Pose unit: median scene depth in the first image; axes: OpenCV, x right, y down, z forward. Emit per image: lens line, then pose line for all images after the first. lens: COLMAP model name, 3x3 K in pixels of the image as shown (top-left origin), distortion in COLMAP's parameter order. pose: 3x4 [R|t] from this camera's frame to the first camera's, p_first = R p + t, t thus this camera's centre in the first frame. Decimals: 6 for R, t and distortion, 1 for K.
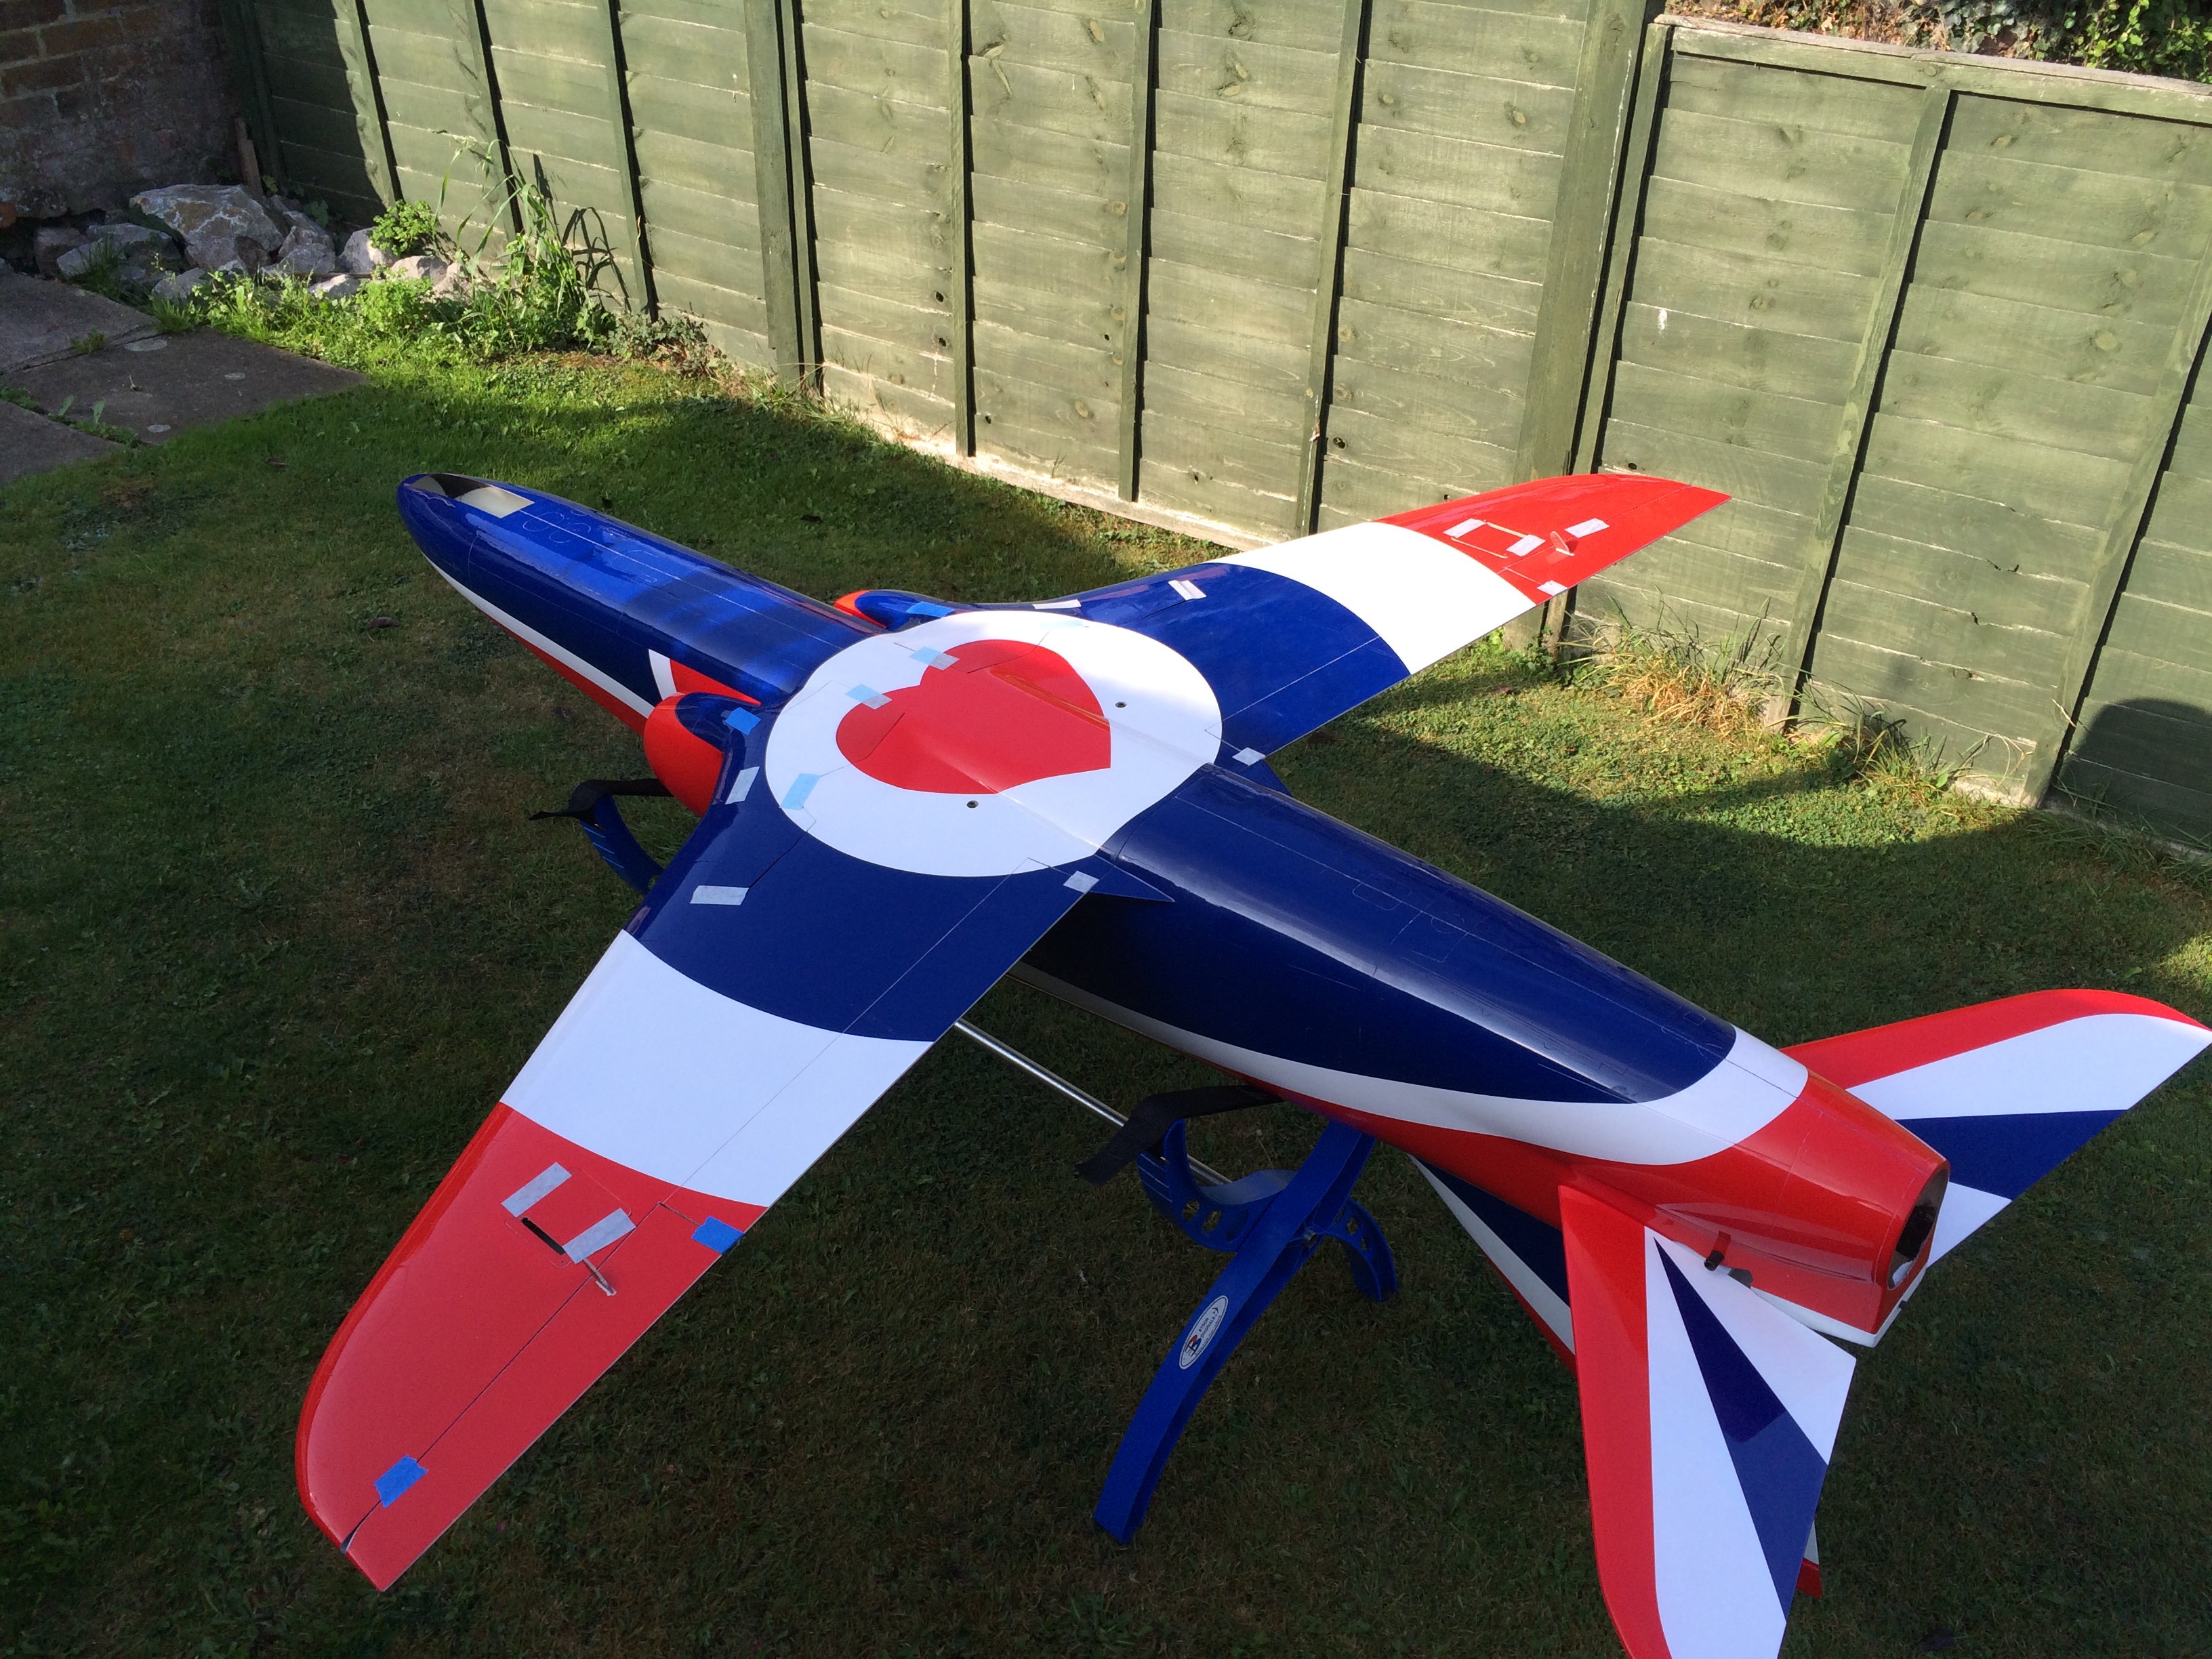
lens RADIAL K [[1879.5, 0, 1106.0], [0, 1879.5, 829.5], [0, 0, 1]] dist [0.096805, -0.121885]
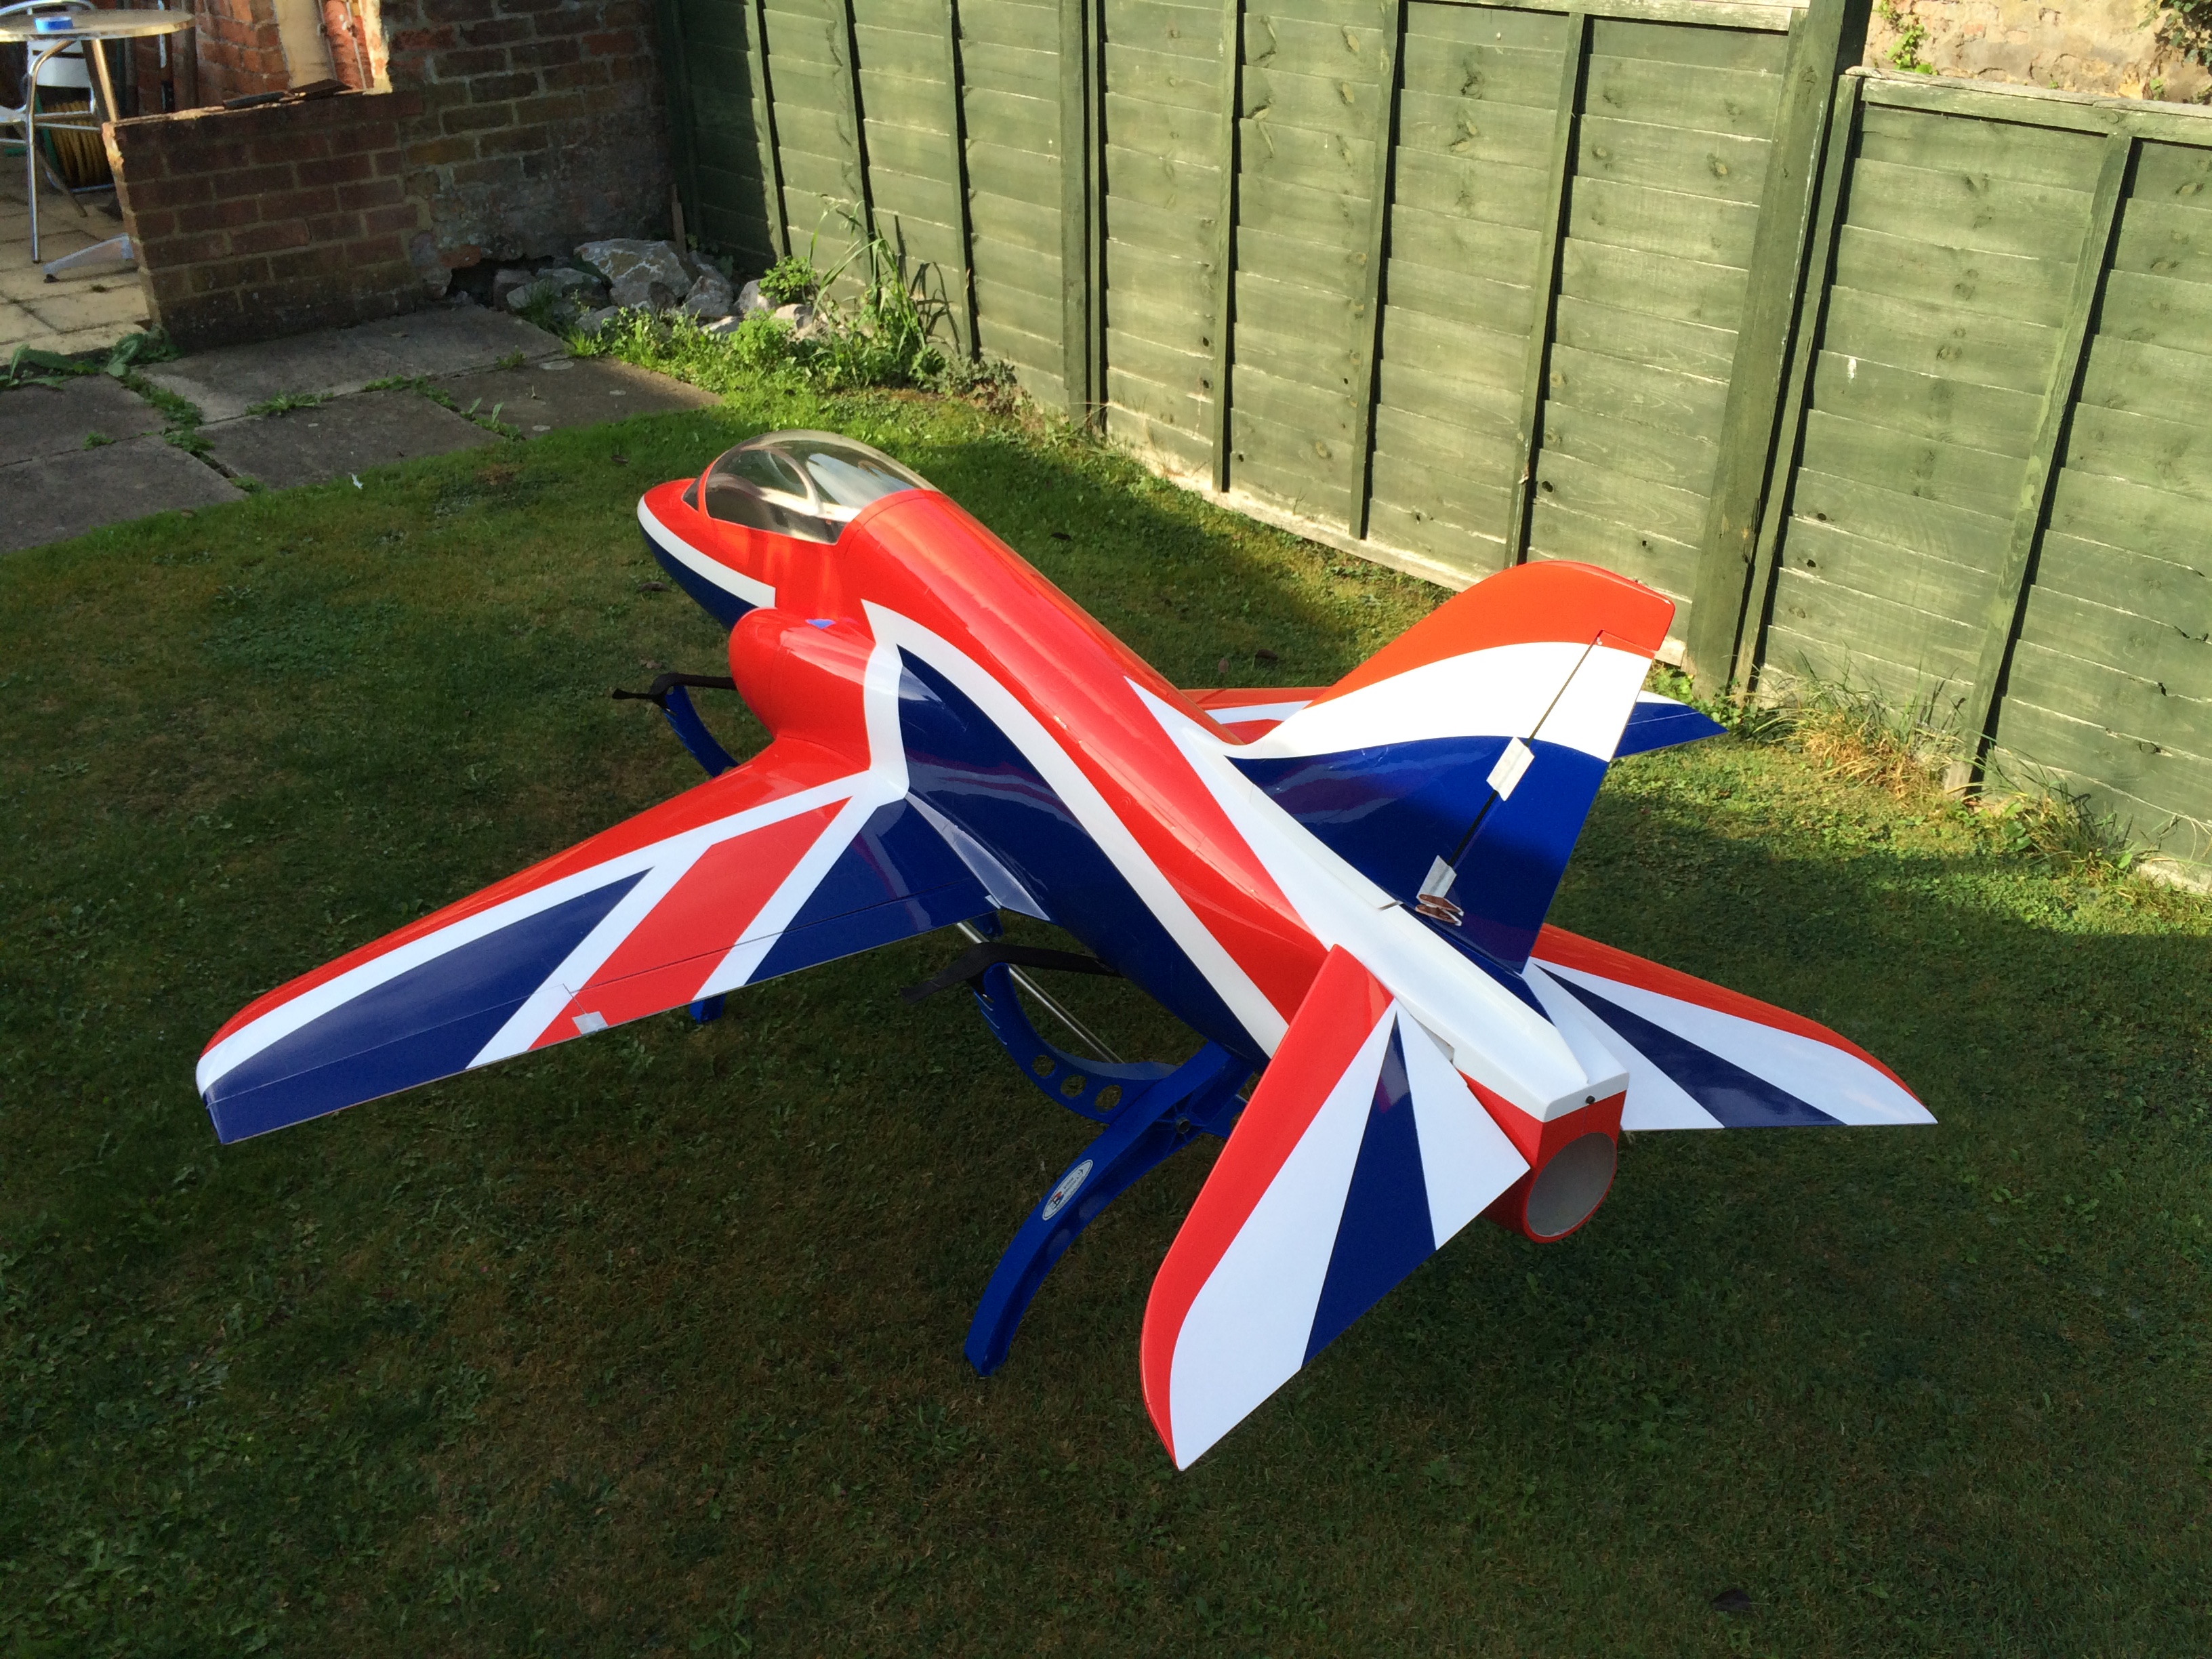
lens RADIAL K [[1906.3, 0, 1106.0], [0, 1906.3, 829.5], [0, 0, 1]] dist [0.084645, -0.110395]
pose [[0.963028, 0.099334, -0.250421, 0.173326], [-0.115439, 0.992034, -0.050427, 0.059036], [0.243417, 0.077471, 0.966823, -0.044000]]
